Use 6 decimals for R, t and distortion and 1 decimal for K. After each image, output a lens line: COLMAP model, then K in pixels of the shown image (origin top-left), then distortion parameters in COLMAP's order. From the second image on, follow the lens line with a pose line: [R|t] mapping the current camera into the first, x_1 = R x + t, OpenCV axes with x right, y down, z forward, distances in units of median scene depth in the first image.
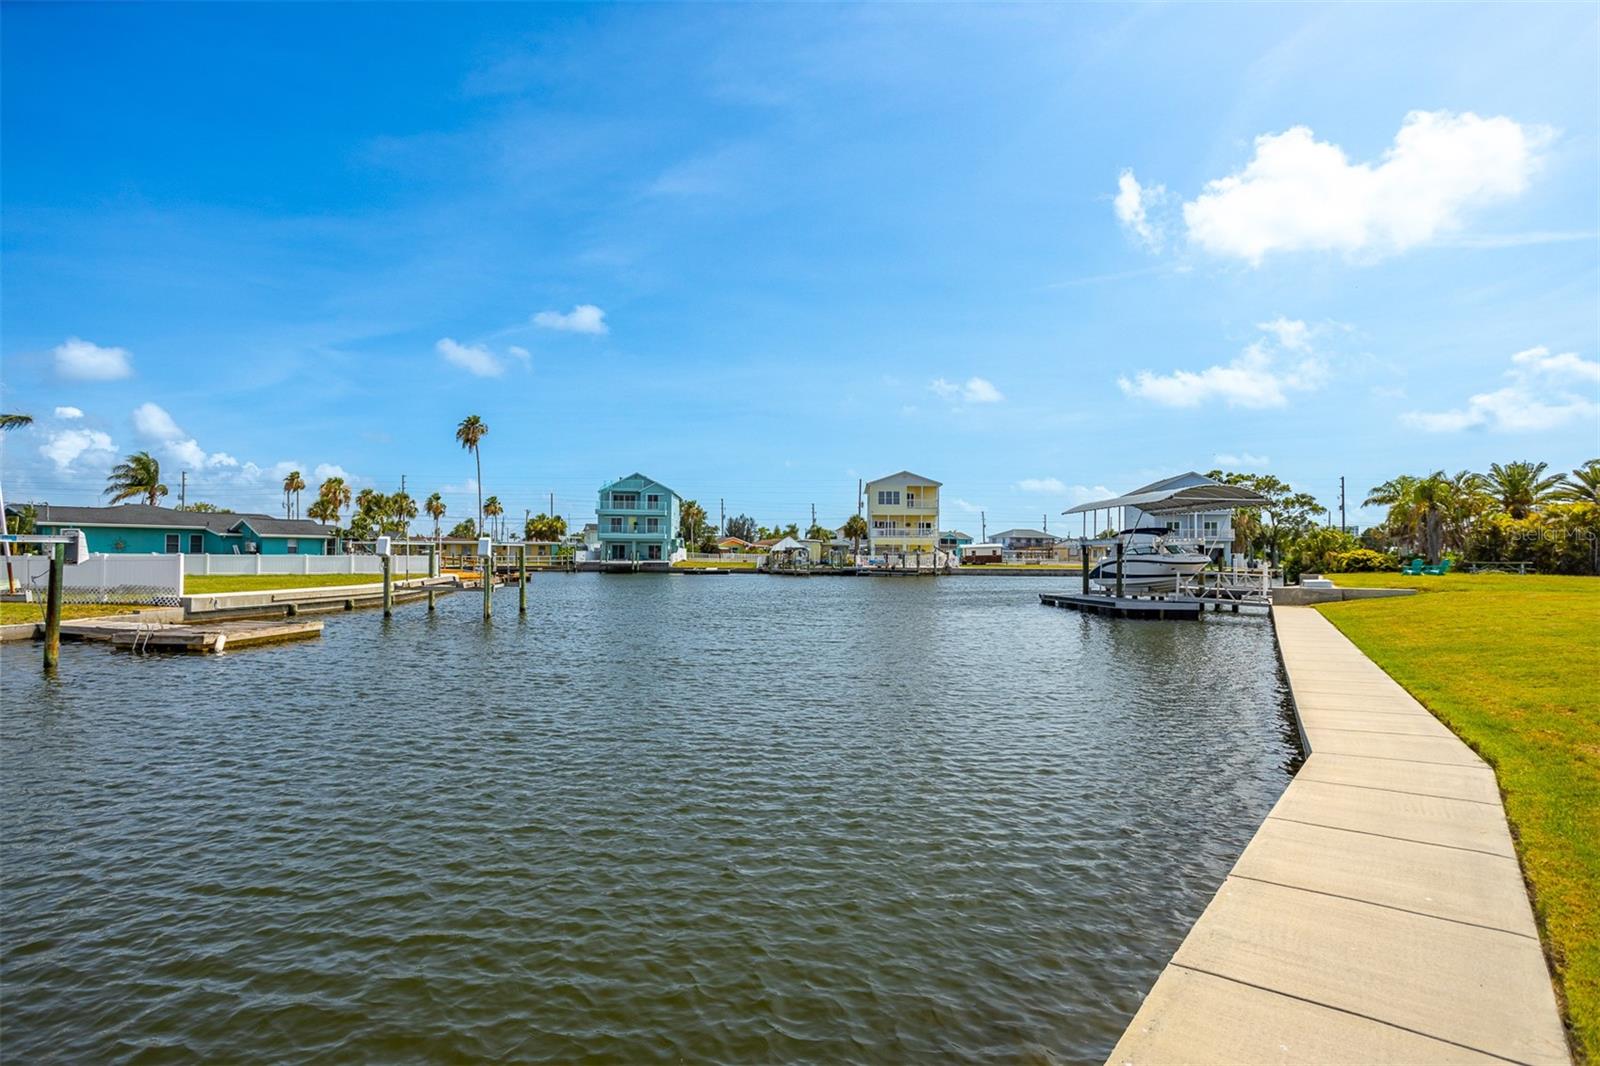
lens RADIAL K [[822.5, 0, 793.0], [0, 822.5, 540.6], [0, 0, 1]] dist [-0.049962, 0.029987]
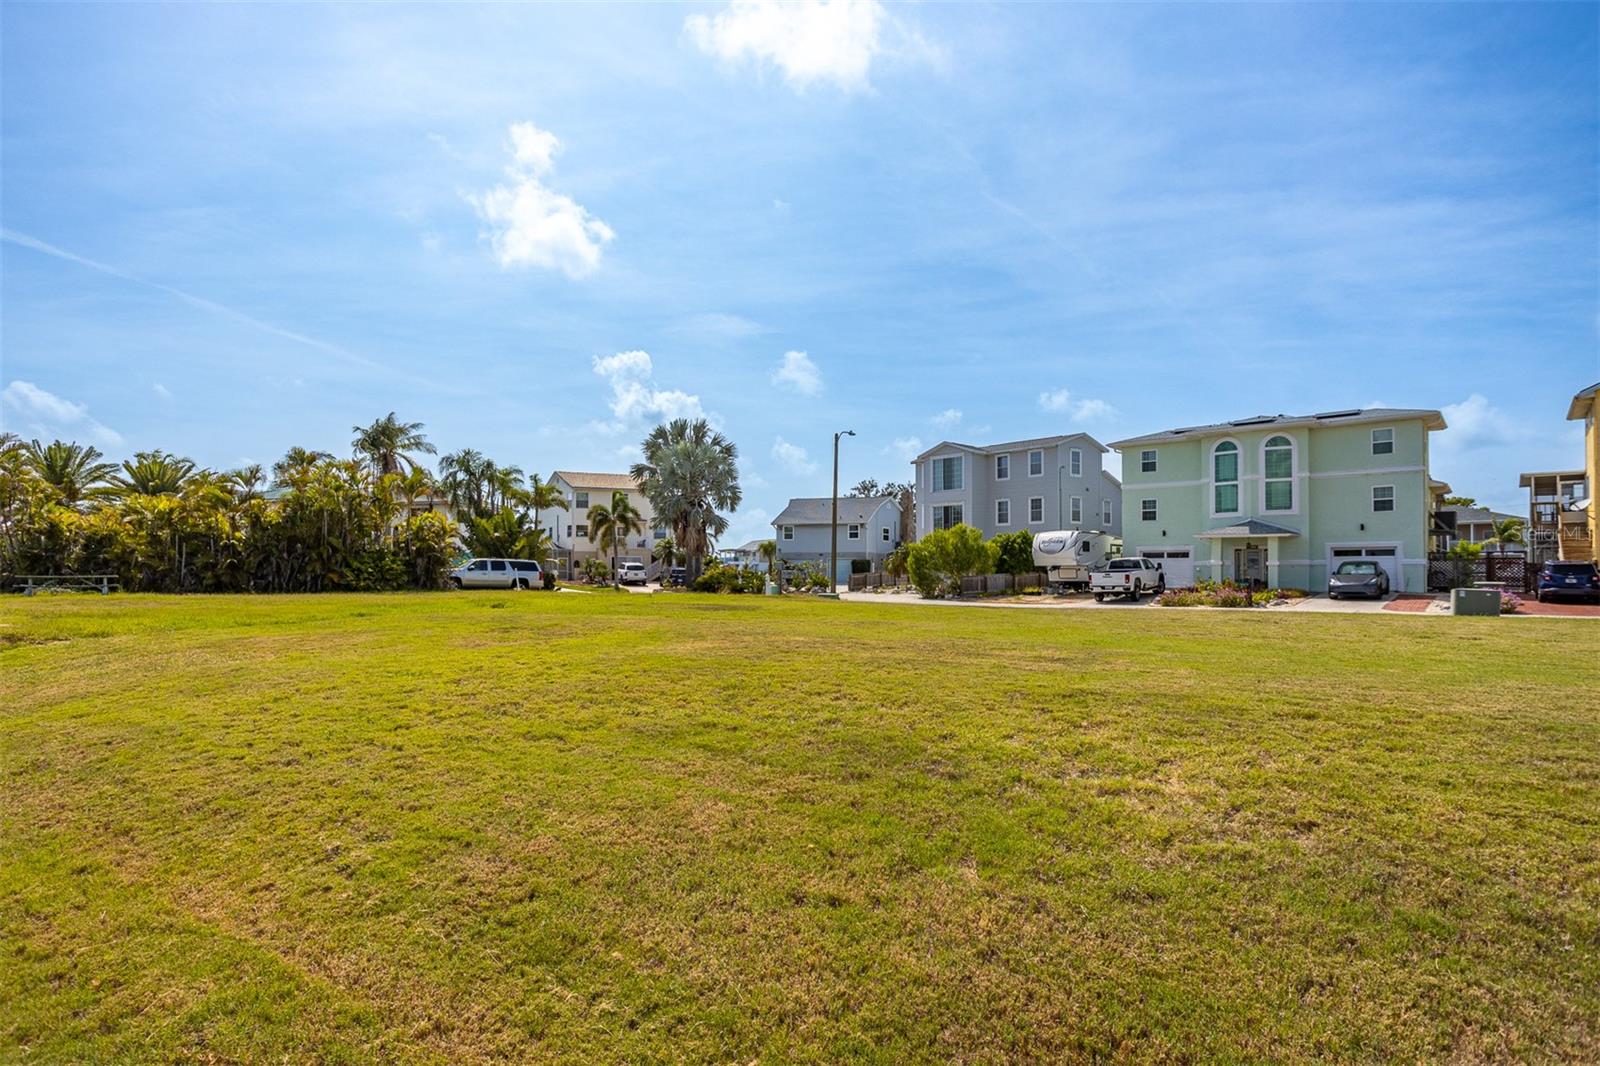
lens RADIAL K [[822.5, 0, 785.8], [0, 822.5, 563.4], [0, 0, 1]] dist [-0.049962, 0.029987]
pose [[0.052811, 0.007087, 0.998579, 0.098955], [-0.019473, 0.999792, -0.006065, 0.003702], [-0.998415, -0.019125, 0.052938, 0.150801]]
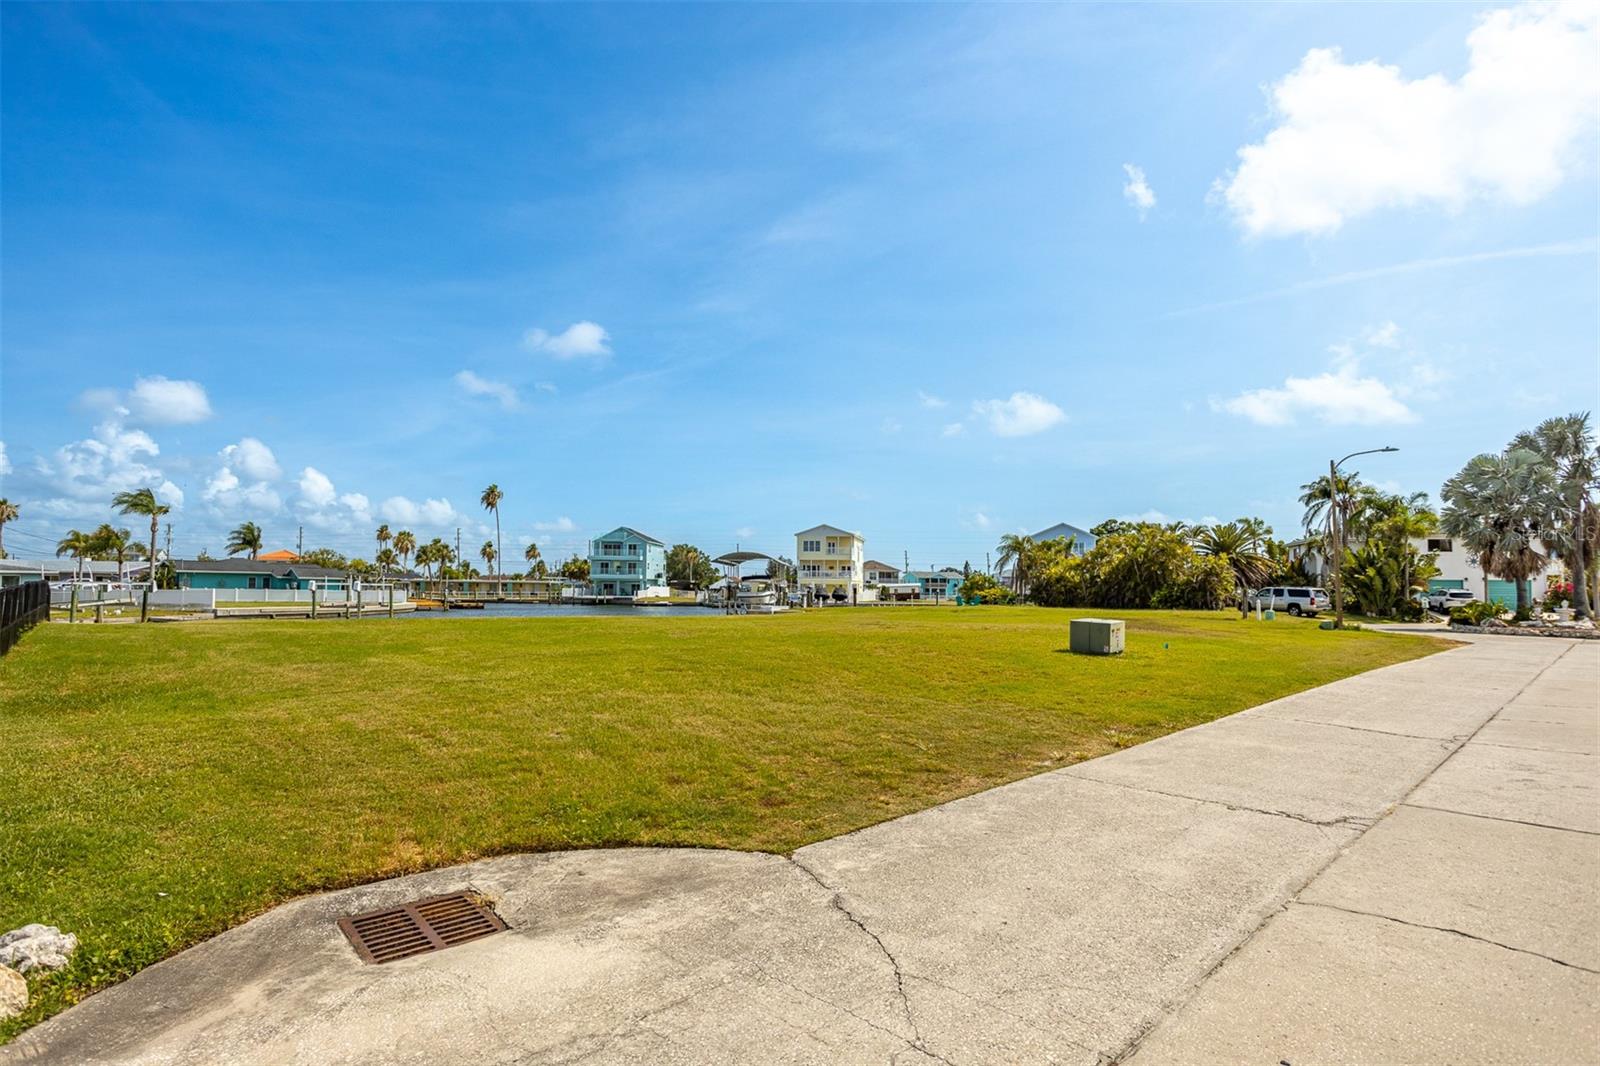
lens RADIAL K [[834.6, 0, 797.5], [0, 834.6, 541.2], [0, 0, 1]] dist [-0.020238, 0.012936]
pose [[0.988587, -0.005306, -0.150556, 0.284758], [-0.001341, 0.999030, -0.044016, -0.003932], [0.150643, 0.043716, 0.987621, -0.246254]]
